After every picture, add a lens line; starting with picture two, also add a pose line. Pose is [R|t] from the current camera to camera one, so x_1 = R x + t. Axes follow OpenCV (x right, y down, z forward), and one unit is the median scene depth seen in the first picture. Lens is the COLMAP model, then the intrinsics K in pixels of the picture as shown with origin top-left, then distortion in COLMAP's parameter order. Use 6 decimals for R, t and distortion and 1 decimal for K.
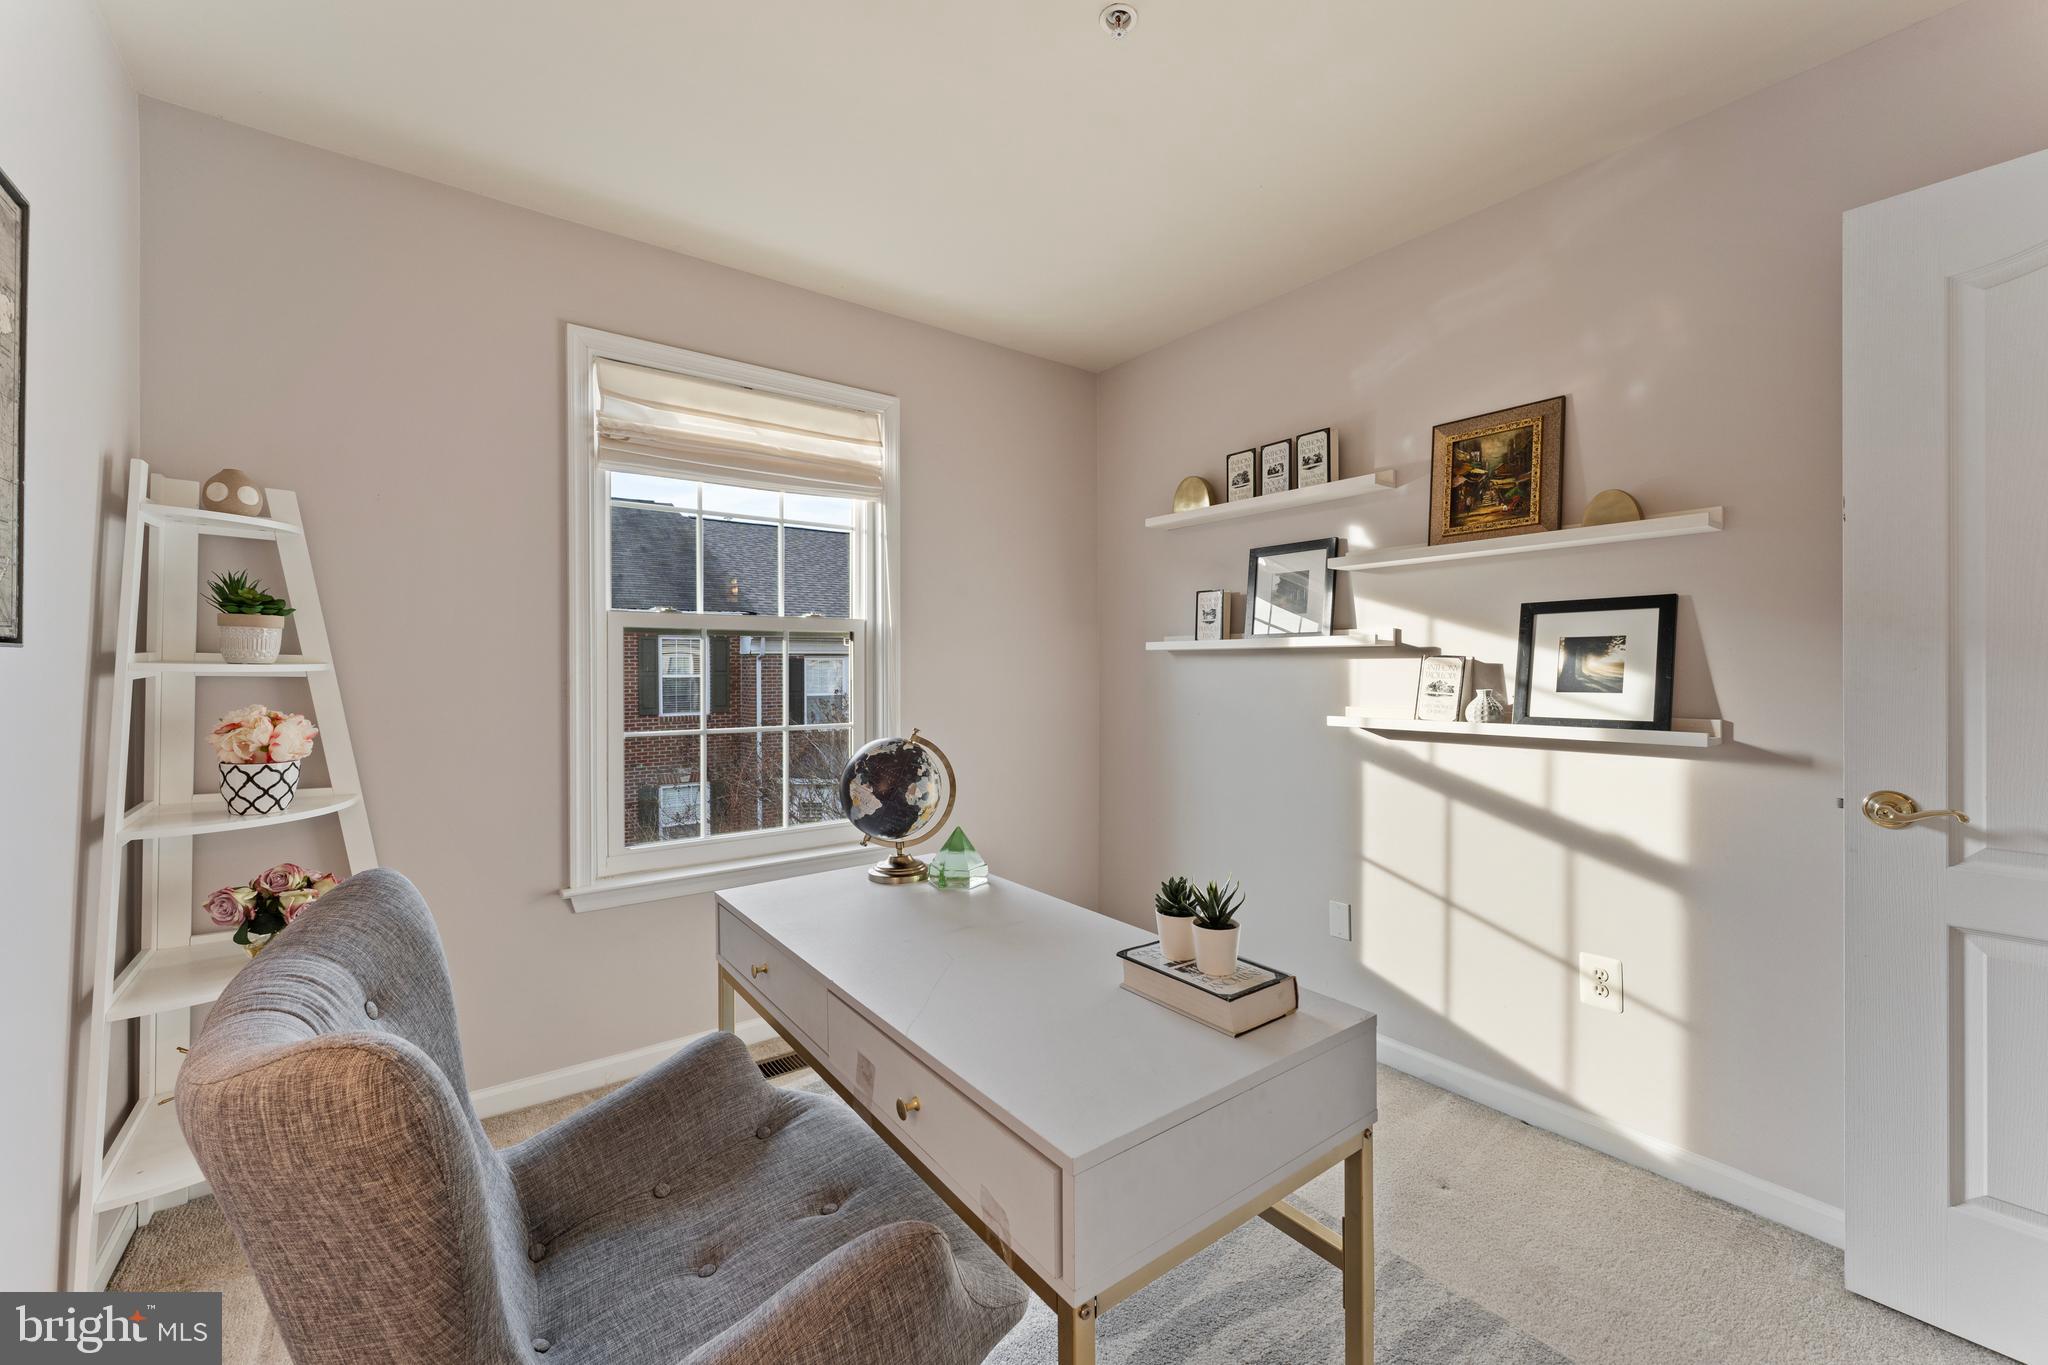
lens RADIAL K [[823.5, 0, 1032.9], [0, 823.5, 668.0], [0, 0, 1]] dist [0.001521, -0.000062]
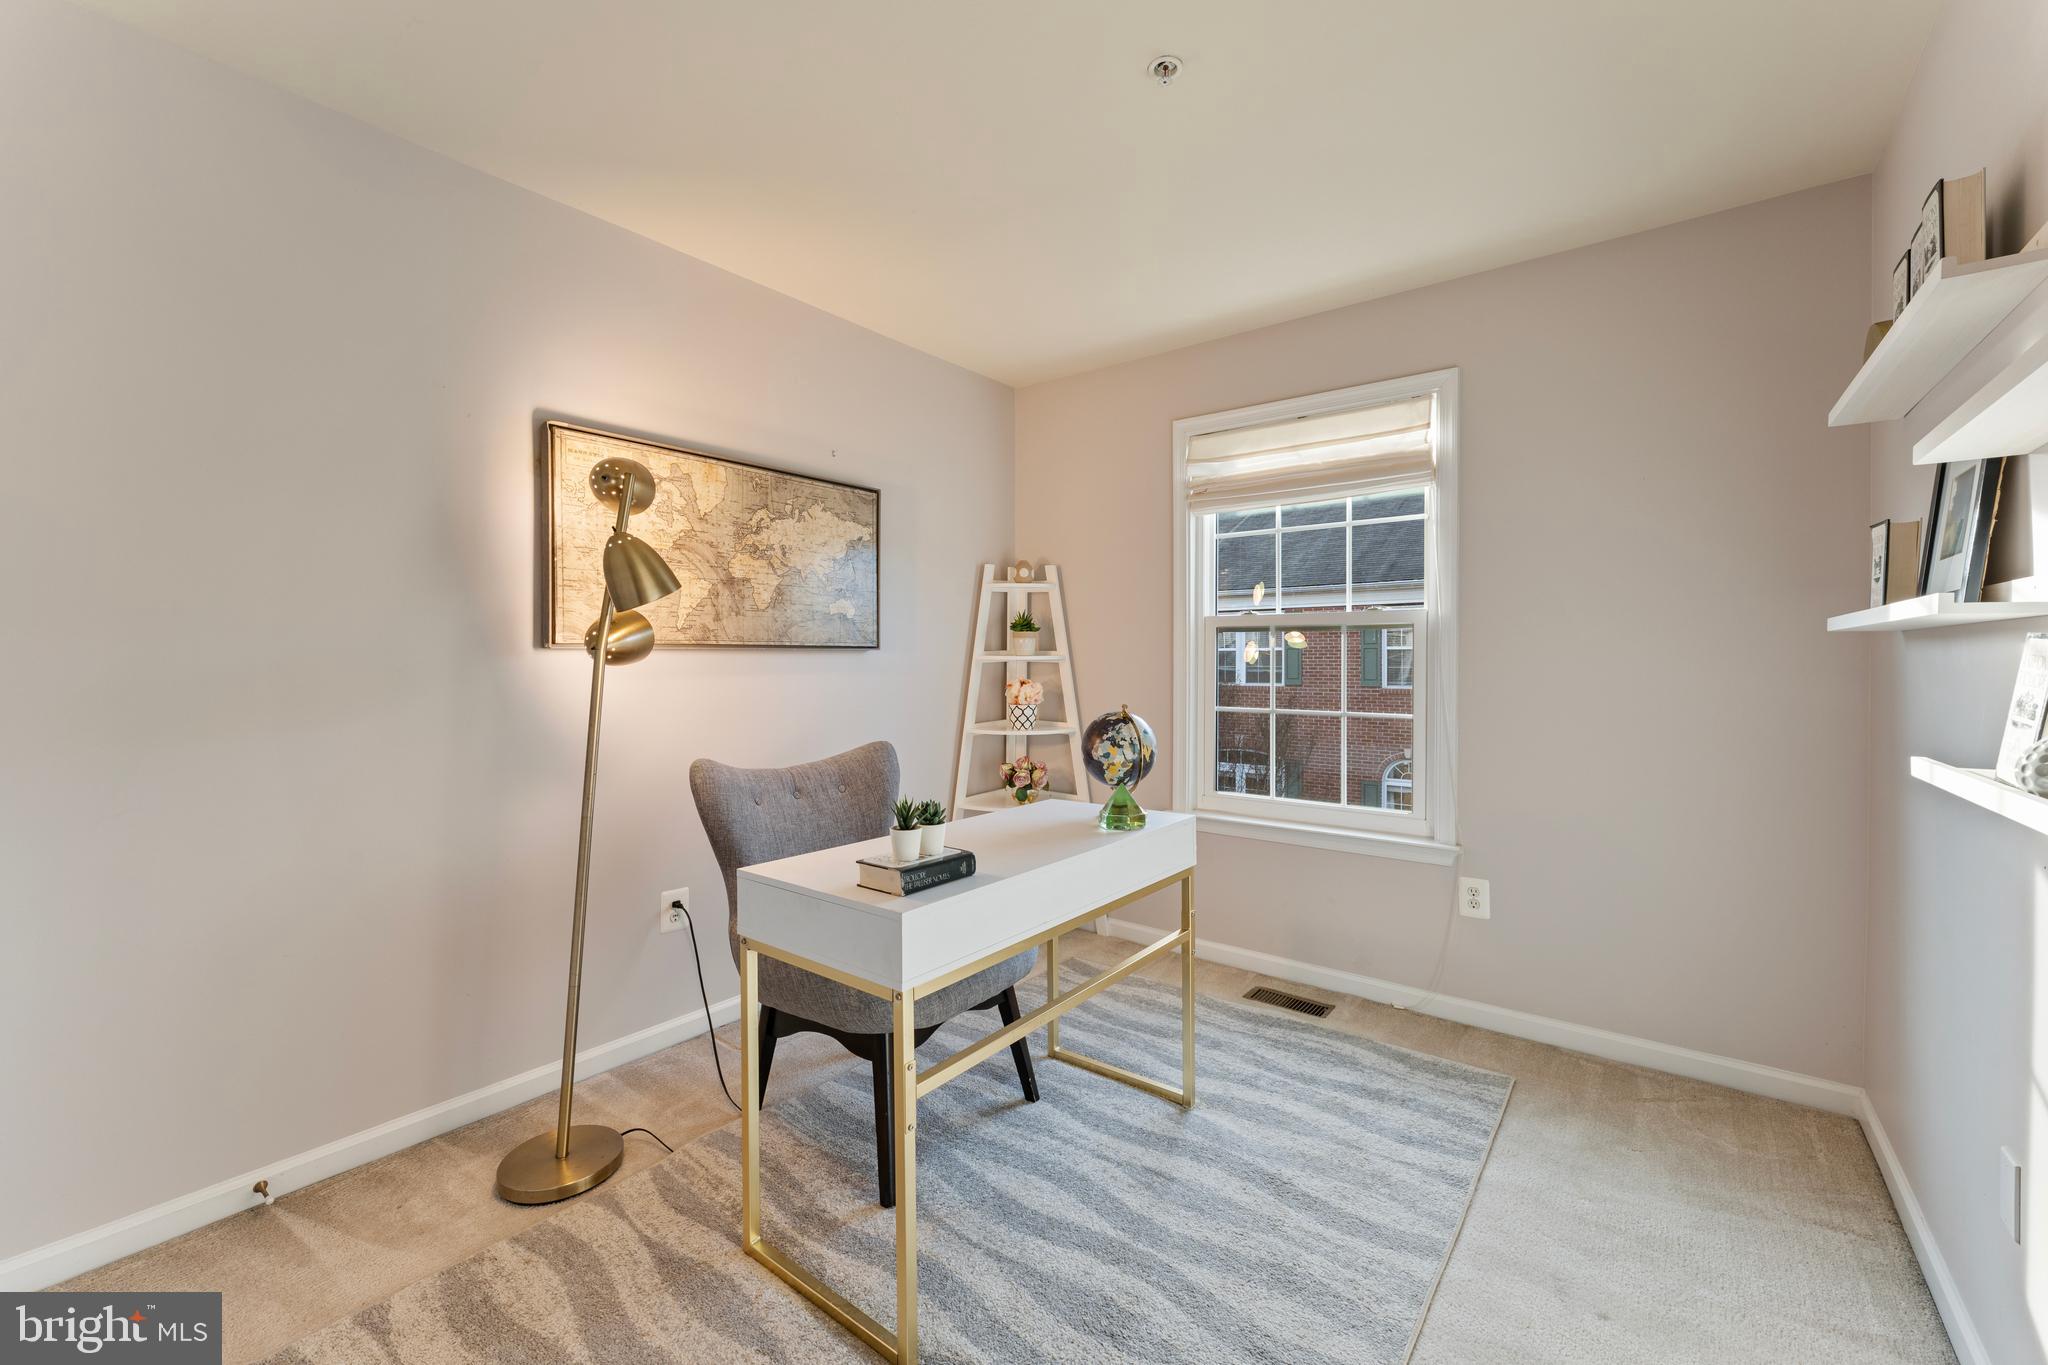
lens RADIAL K [[823.5, 0, 1019.7], [0, 823.5, 663.7], [0, 0, 1]] dist [0.001521, -0.000062]
pose [[0.249641, 0.011278, -0.968273, 0.784540], [-0.003553, 0.999936, 0.010730, -0.004557], [0.968332, 0.000762, 0.249665, 0.373888]]
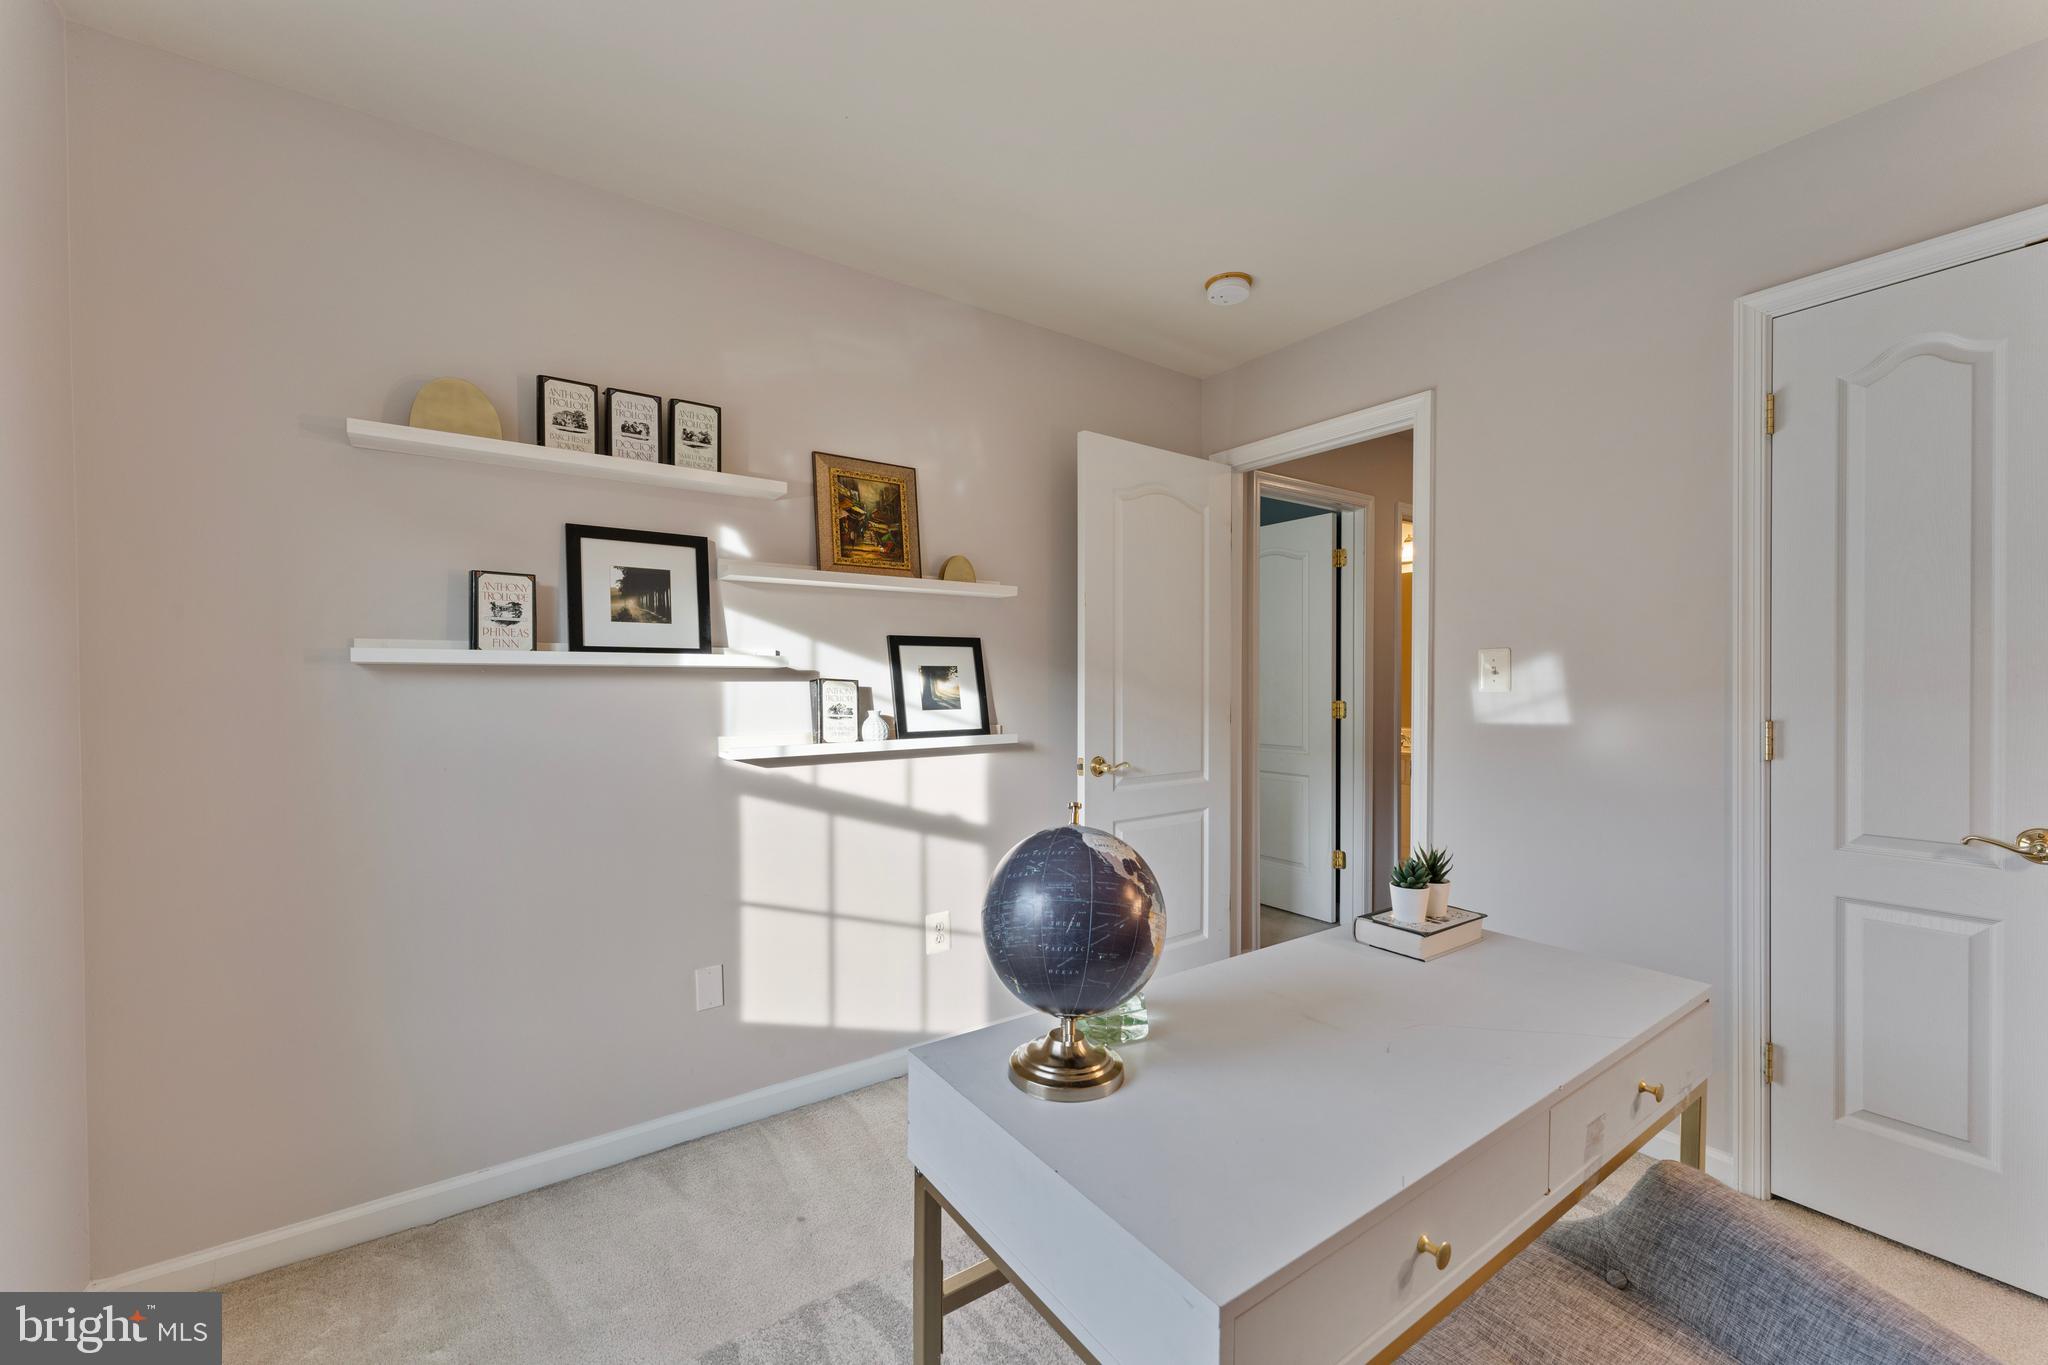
lens RADIAL K [[823.5, 0, 1025.1], [0, 823.5, 687.4], [0, 0, 1]] dist [0.001521, -0.000062]
pose [[0.017156, -0.010642, 0.999796, -0.542227], [-0.002661, 0.999939, 0.010689, -0.016467], [-0.999849, -0.002844, 0.017127, 0.755091]]
